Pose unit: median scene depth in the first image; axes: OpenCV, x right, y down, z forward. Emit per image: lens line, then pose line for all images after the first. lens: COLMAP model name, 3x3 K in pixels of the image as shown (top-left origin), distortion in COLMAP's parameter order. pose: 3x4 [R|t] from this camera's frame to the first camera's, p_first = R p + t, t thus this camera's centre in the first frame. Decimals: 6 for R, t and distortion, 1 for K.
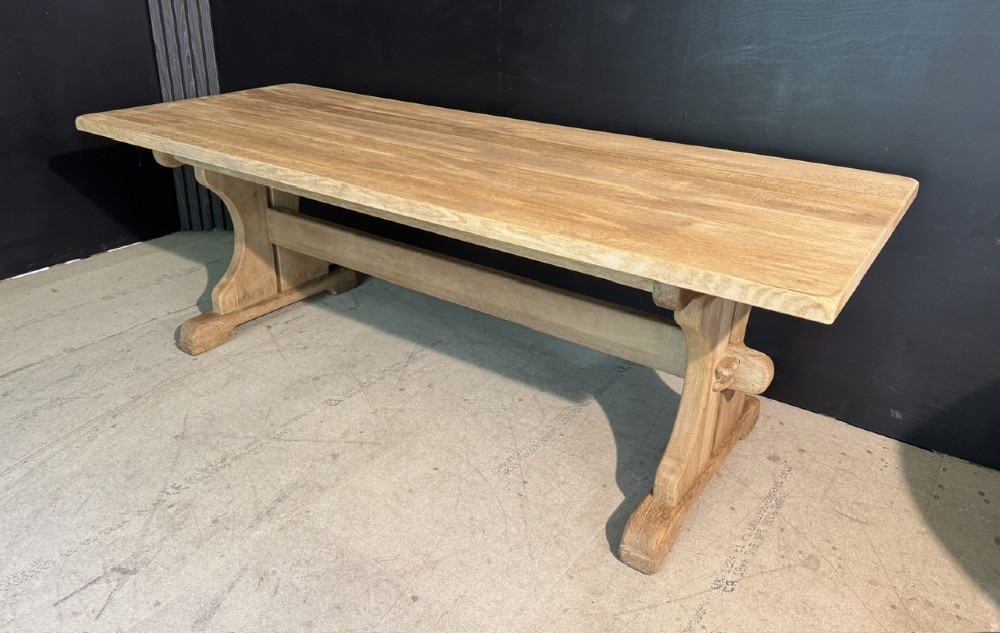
lens RADIAL K [[744.5, 0, 498.6], [0, 744.5, 285.9], [0, 0, 1]] dist [0.081524, -0.111174]
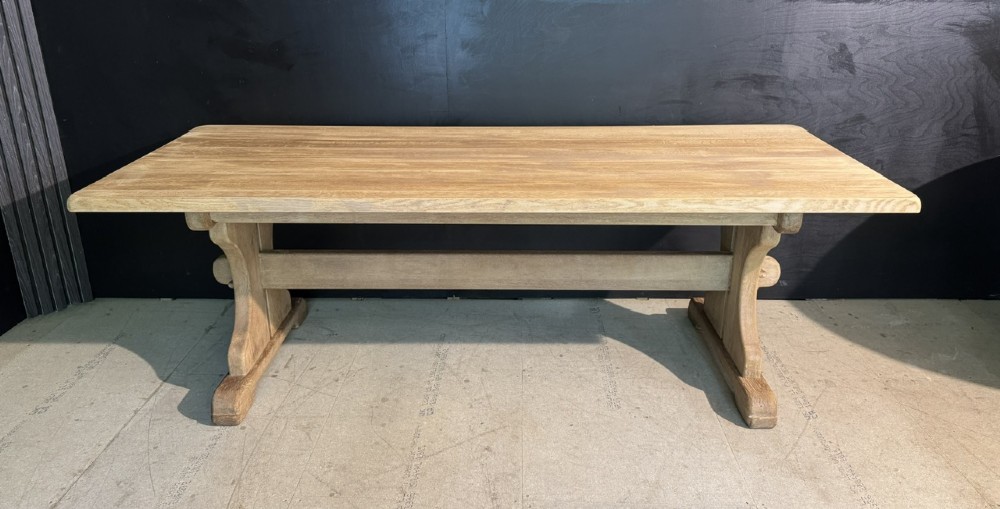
lens RADIAL K [[706.6, 0, 503.6], [0, 706.6, 227.7], [0, 0, 1]] dist [0.091893, -0.134034]
pose [[0.824770, -0.215413, 0.522831, -0.646469], [0.243380, 0.969805, 0.015638, -0.092020], [-0.510412, 0.114349, 0.852293, 0.067610]]
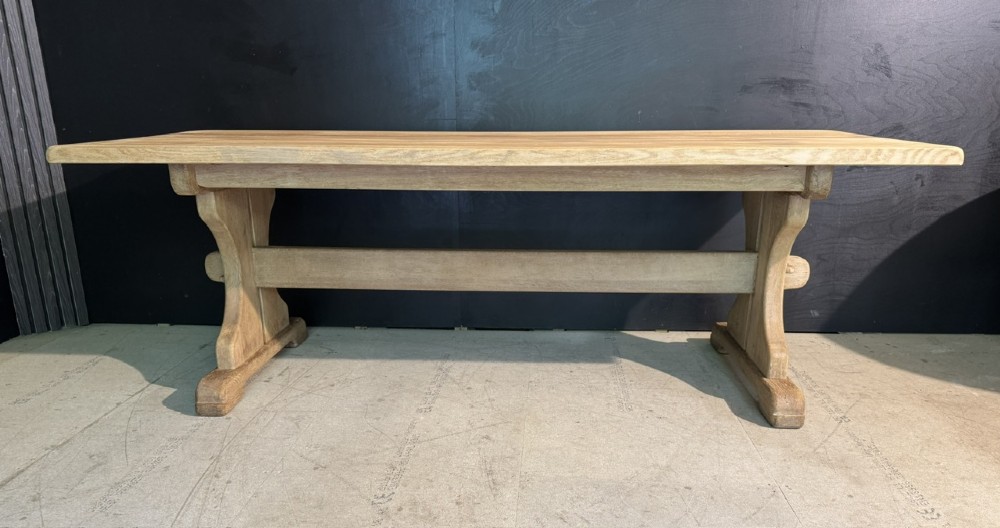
lens RADIAL K [[720.3, 0, 505.3], [0, 720.3, 340.5], [0, 0, 1]] dist [0.070978, -0.089080]
pose [[0.846772, -0.184869, 0.498800, -0.633248], [0.229313, 0.972930, -0.028692, 0.126868], [-0.479993, 0.138677, 0.866242, 0.123196]]
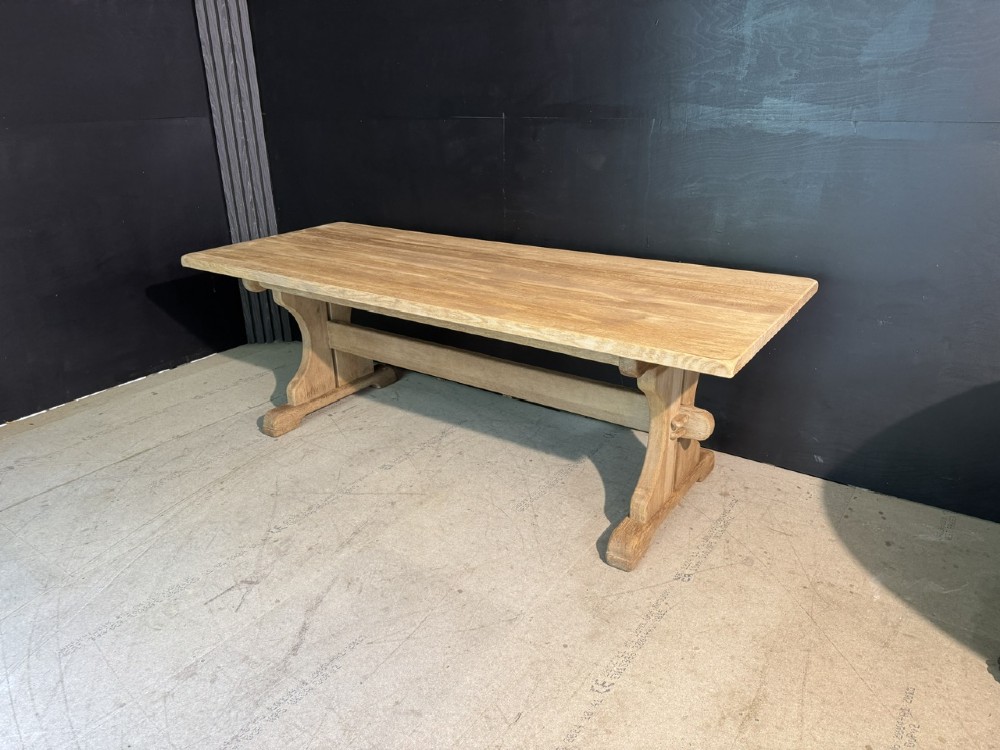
lens RADIAL K [[701.8, 0, 501.1], [0, 701.8, 378.4], [0, 0, 1]] dist [0.124818, -0.164959]
pose [[0.999265, -0.037222, -0.009197, -0.006151], [0.037034, 0.999117, -0.019843, 0.035689], [0.009927, 0.019487, 0.999761, -0.246858]]
